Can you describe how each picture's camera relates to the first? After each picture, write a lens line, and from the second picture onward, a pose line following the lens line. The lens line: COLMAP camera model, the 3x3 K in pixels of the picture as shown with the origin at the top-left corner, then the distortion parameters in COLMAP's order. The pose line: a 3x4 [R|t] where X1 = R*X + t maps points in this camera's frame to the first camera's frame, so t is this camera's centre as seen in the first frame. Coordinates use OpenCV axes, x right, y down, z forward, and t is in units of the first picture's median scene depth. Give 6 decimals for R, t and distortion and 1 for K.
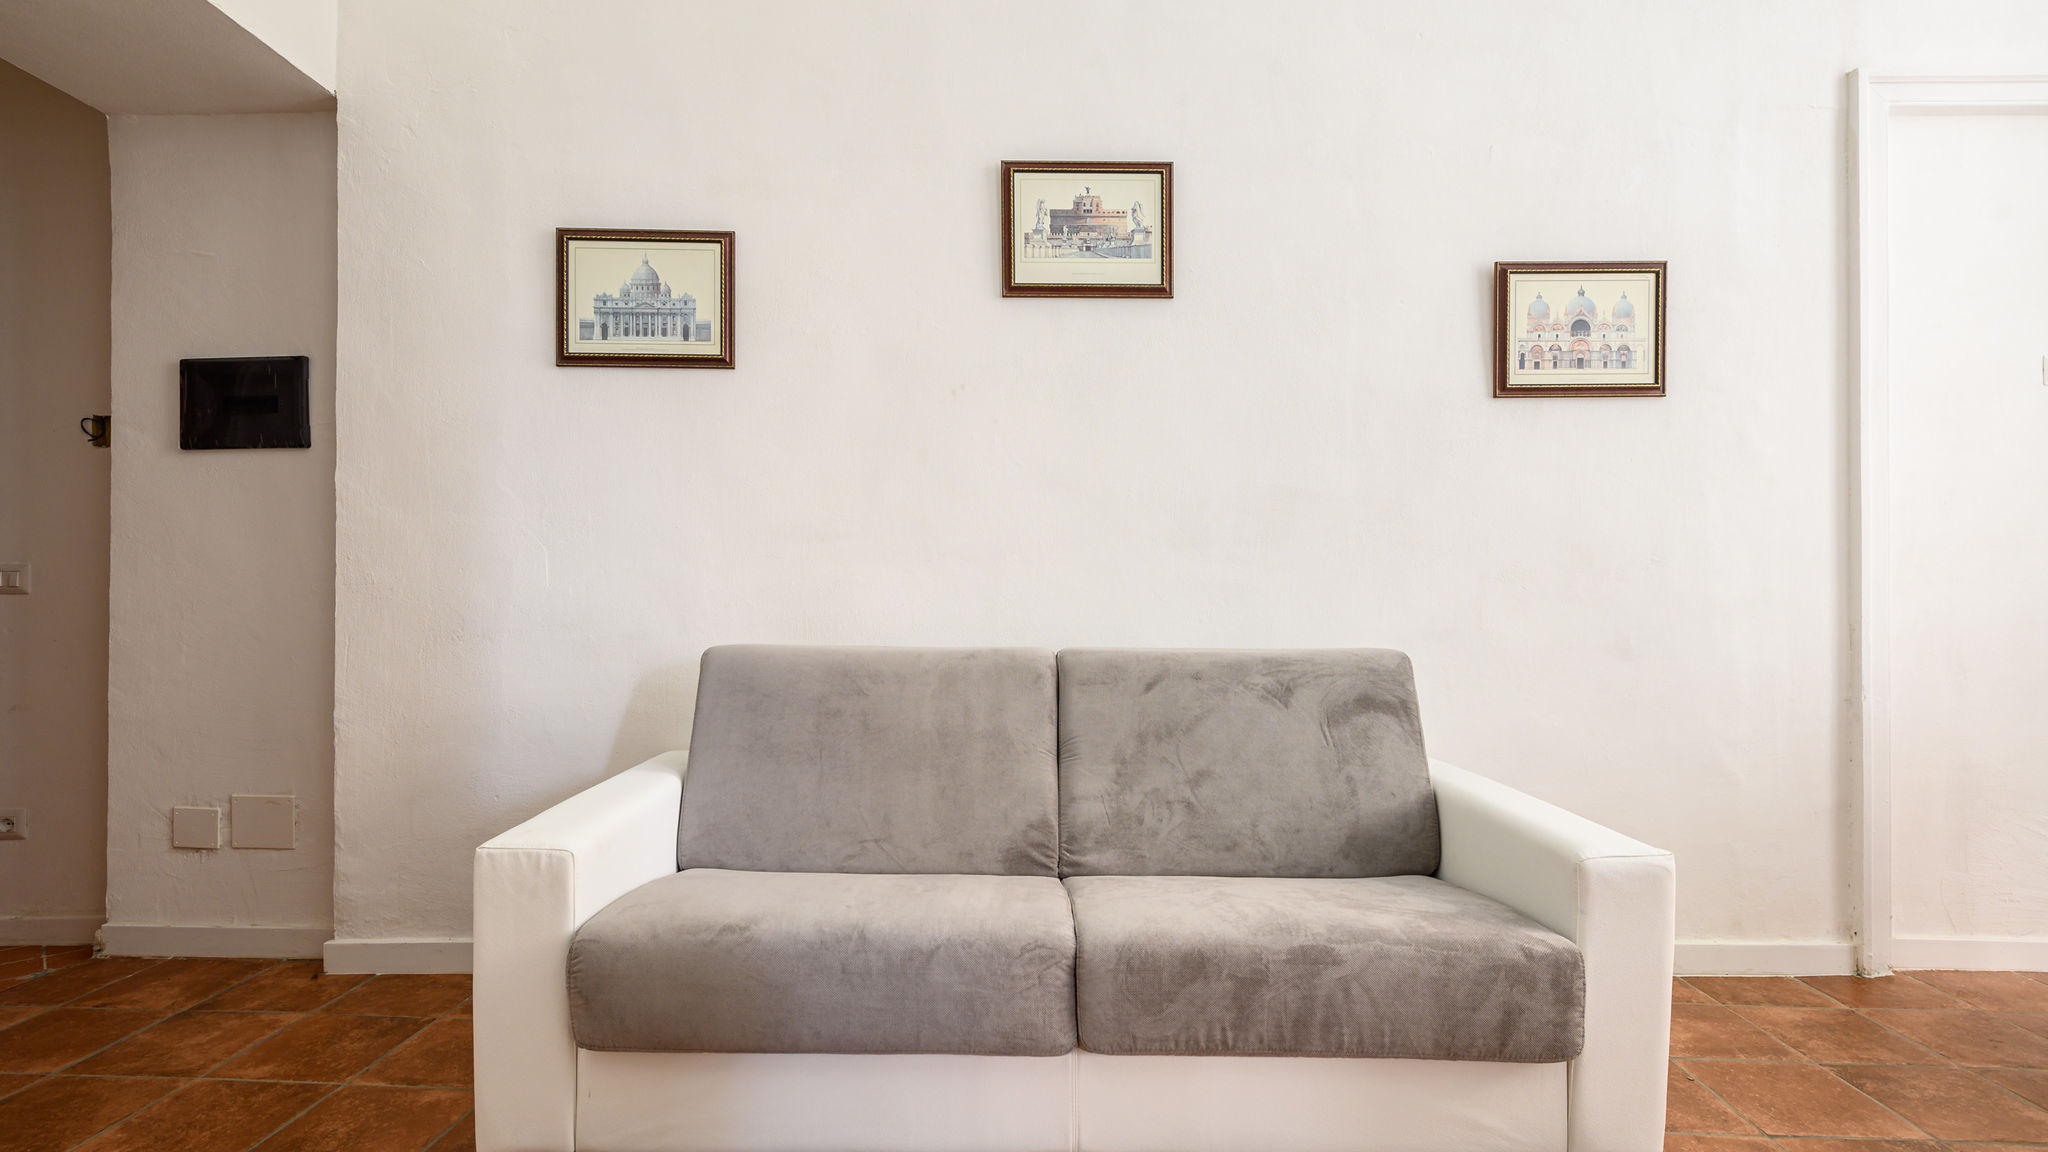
lens RADIAL K [[1001.9, 0, 1024.0], [0, 1001.9, 576.0], [0, 0, 1]] dist [0.002072, -0.000464]
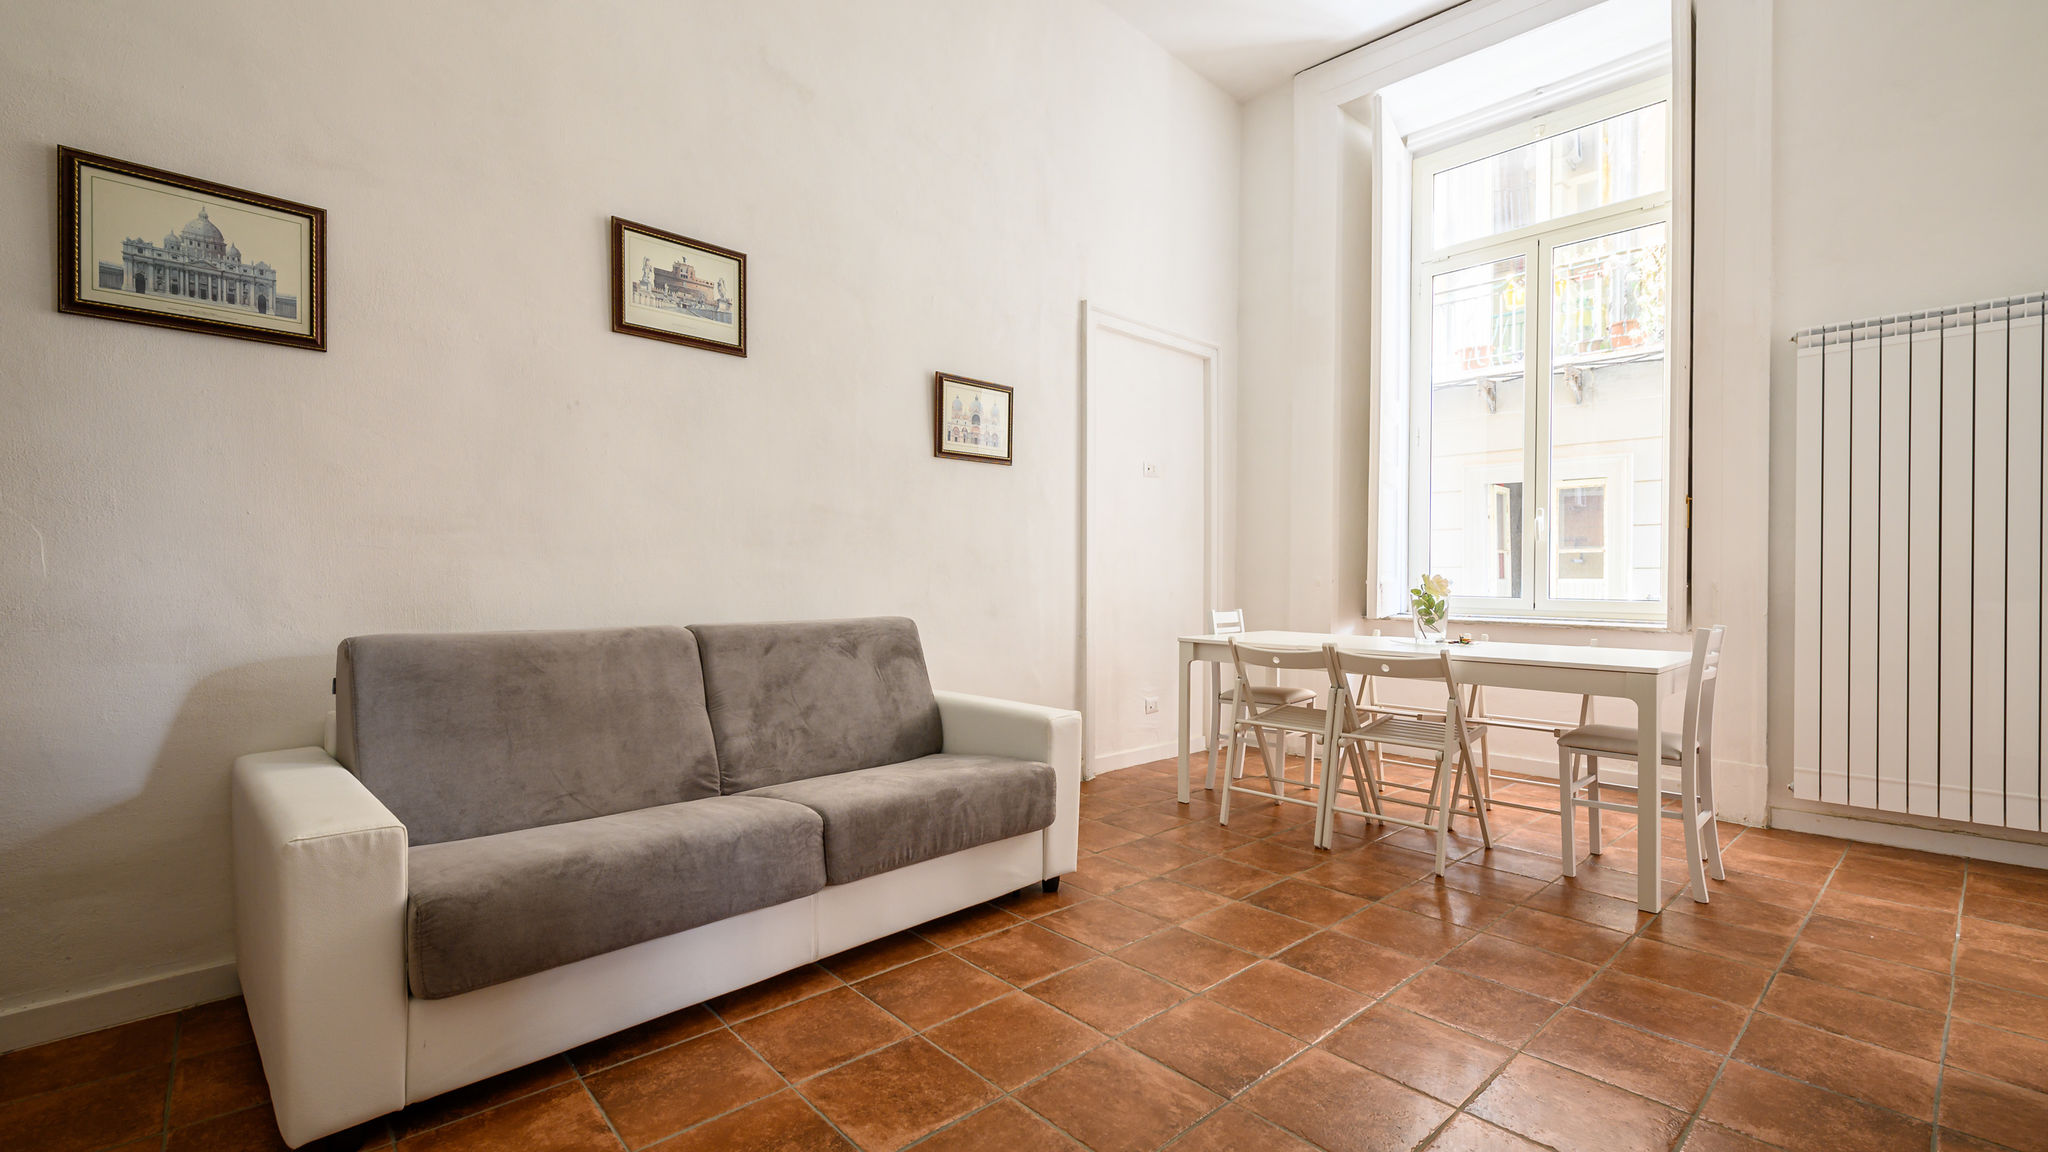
lens RADIAL K [[906.0, 0, 1024.0], [0, 906.0, 576.0], [0, 0, 1]] dist [0.001387, -0.013970]
pose [[0.691382, -0.001558, 0.722487, -0.524317], [-0.006558, 0.999943, 0.008432, -0.002654], [-0.722459, -0.010568, 0.691333, -0.104710]]
